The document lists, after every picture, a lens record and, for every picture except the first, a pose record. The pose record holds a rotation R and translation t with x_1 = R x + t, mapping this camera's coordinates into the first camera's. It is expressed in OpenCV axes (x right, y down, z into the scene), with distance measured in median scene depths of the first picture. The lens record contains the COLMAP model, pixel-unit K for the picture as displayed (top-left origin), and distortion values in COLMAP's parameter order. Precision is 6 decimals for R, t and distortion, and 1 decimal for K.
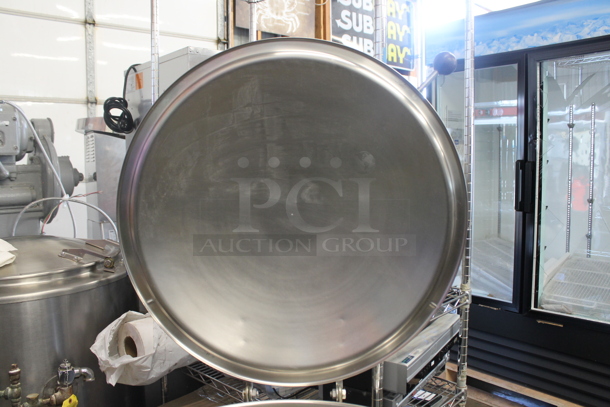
lens RADIAL K [[521.6, 0, 304.4], [0, 521.6, 203.3], [0, 0, 1]] dist [-0.099647, 0.036949]
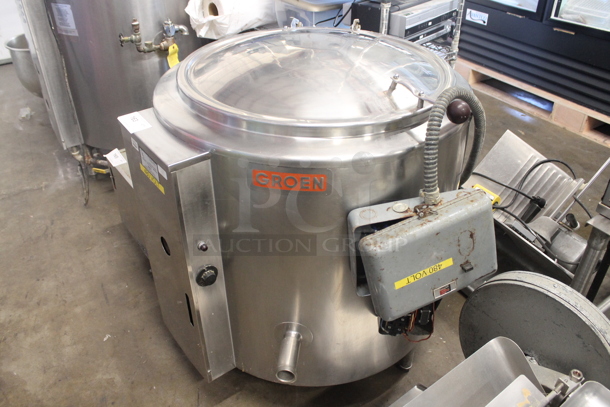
lens RADIAL K [[521.6, 0, 304.7], [0, 521.6, 202.2], [0, 0, 1]] dist [-0.099647, 0.036949]
pose [[0.993992, 0.064955, -0.088091, 0.060983], [-0.013957, 0.873508, 0.486609, 0.057790], [0.108556, -0.482456, 0.869167, -0.424803]]
